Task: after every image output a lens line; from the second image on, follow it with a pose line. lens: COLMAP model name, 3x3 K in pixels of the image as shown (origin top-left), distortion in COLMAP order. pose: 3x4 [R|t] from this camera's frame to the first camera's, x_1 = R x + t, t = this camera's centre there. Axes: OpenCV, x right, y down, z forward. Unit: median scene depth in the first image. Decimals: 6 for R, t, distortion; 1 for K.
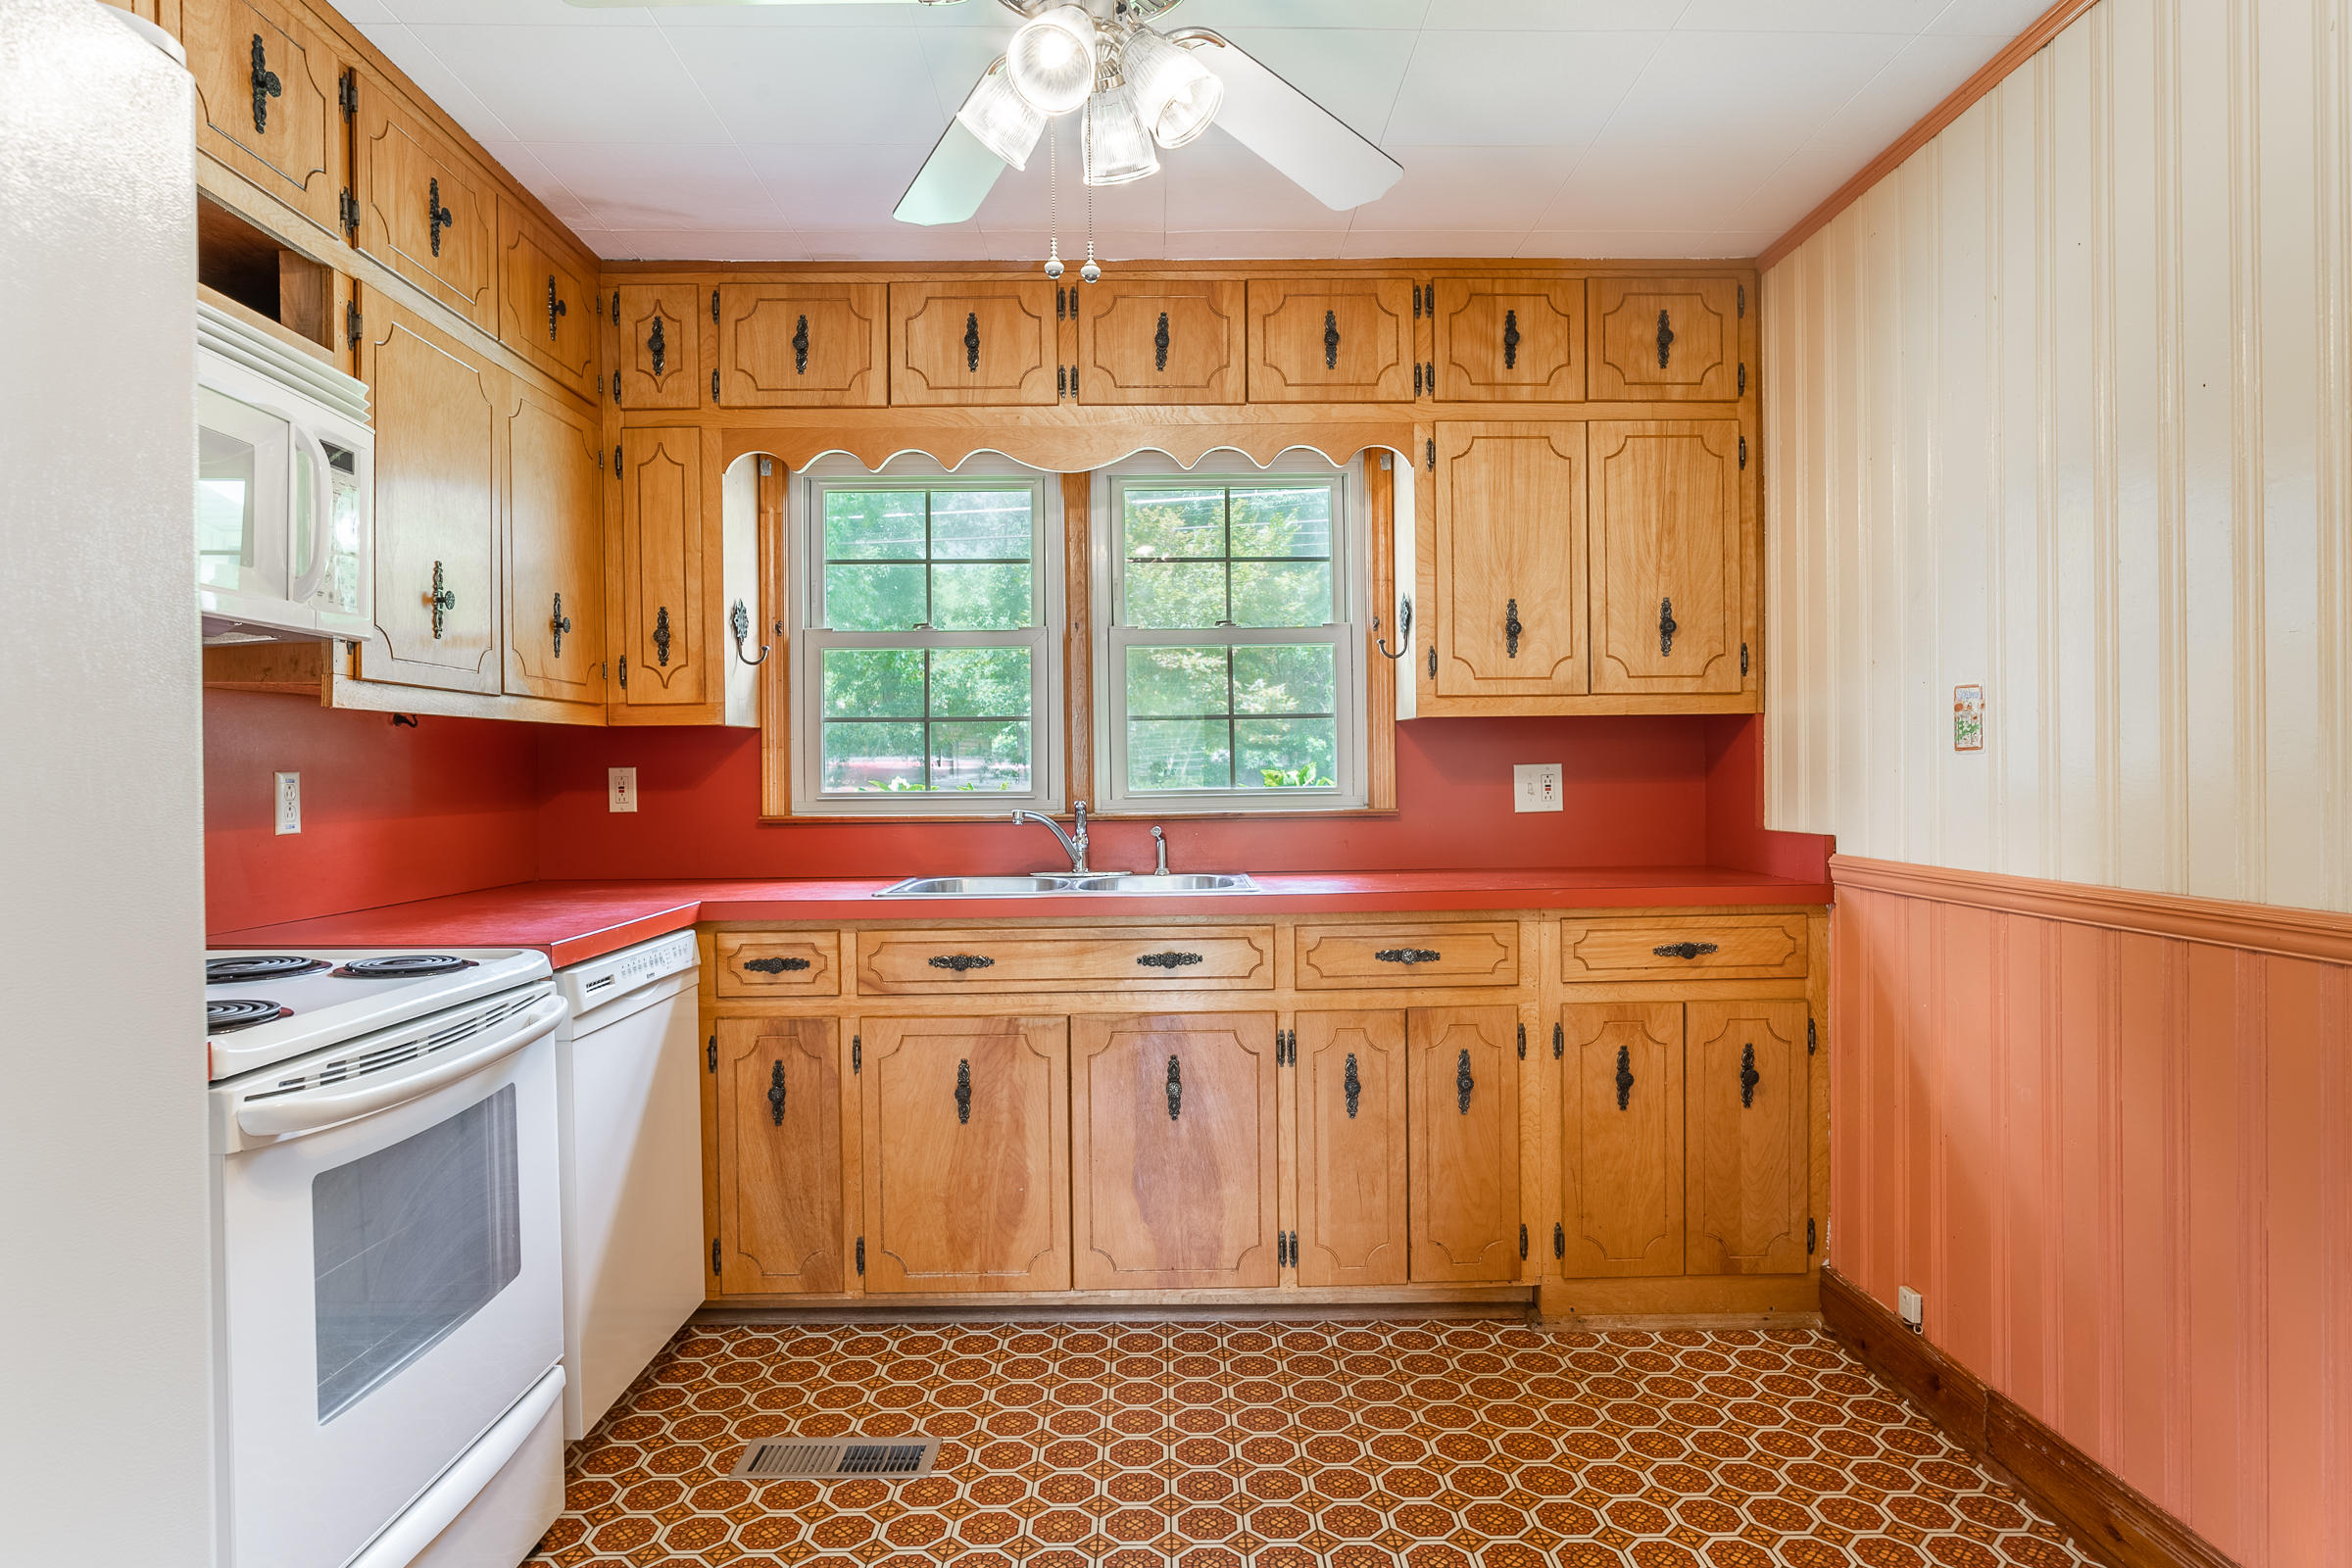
lens RADIAL K [[1361.6, 0, 1178.6], [0, 1361.6, 783.1], [0, 0, 1]] dist [-0.028716, 0.010806]
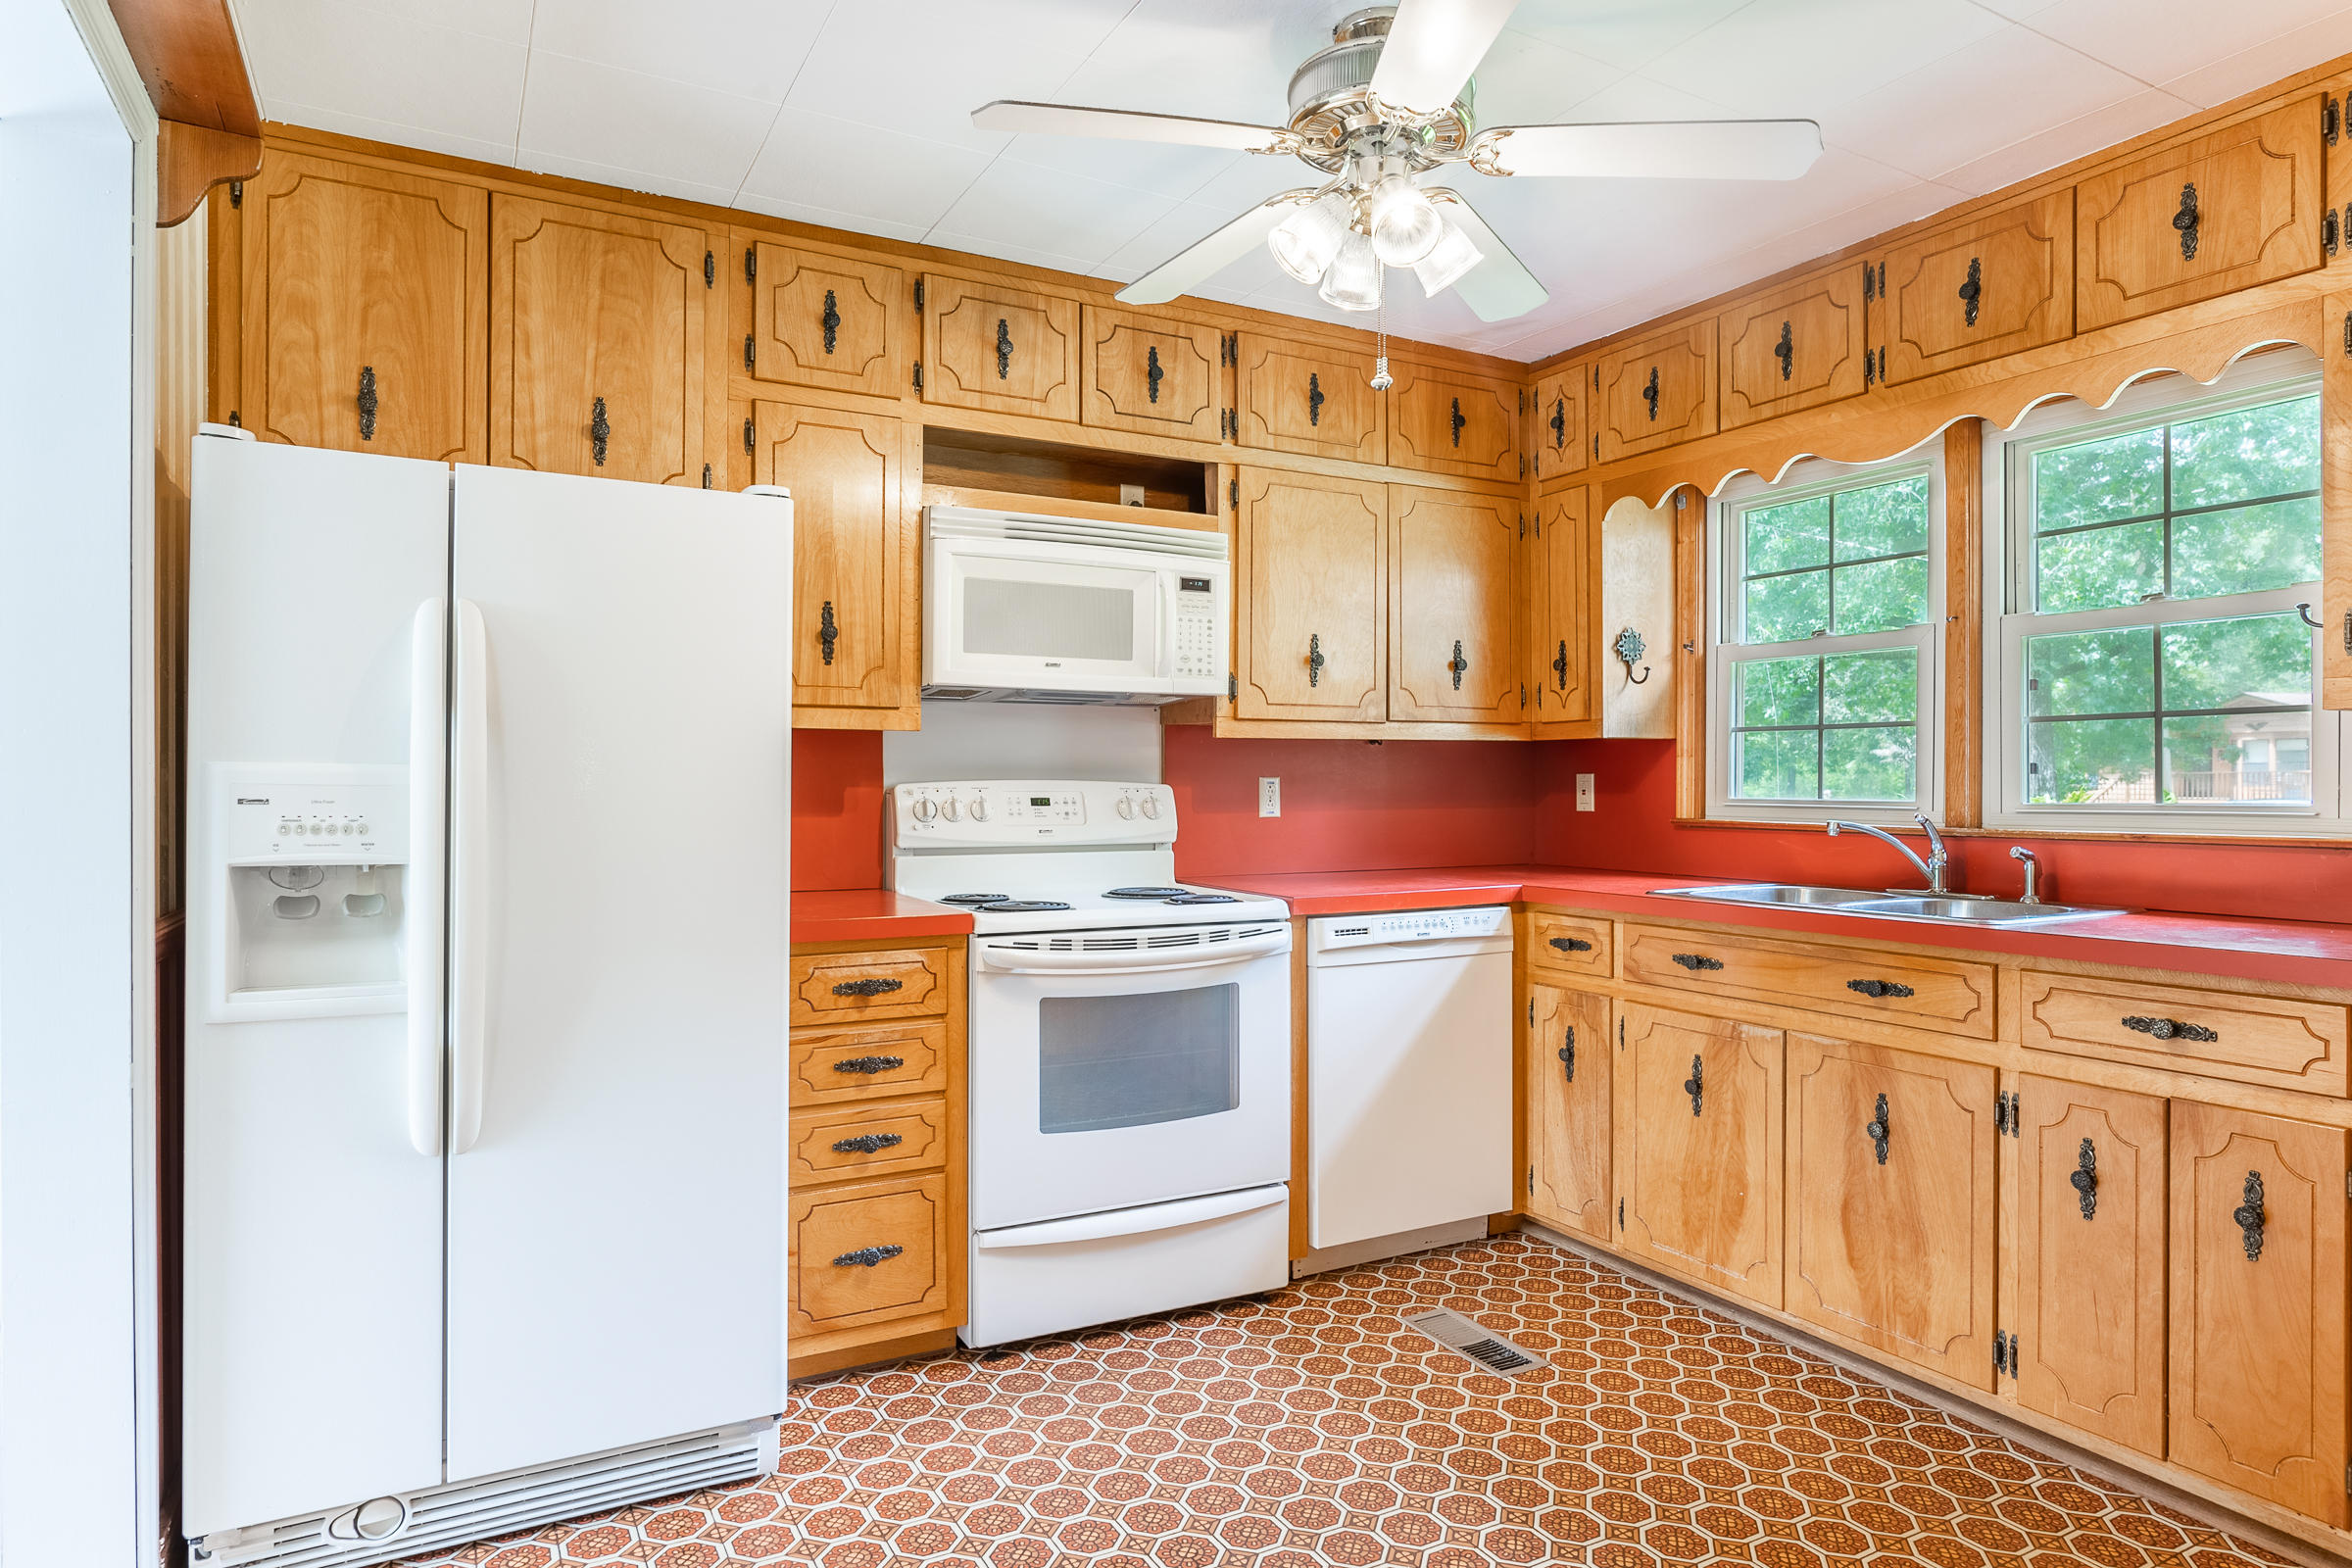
lens RADIAL K [[1361.6, 0, 1179.9], [0, 1361.6, 781.2], [0, 0, 1]] dist [-0.028716, 0.010806]
pose [[0.456778, 0.009850, -0.889526, 0.586511], [-0.009923, 0.999933, 0.005977, -0.010283], [0.889525, 0.006097, 0.456845, 0.165227]]
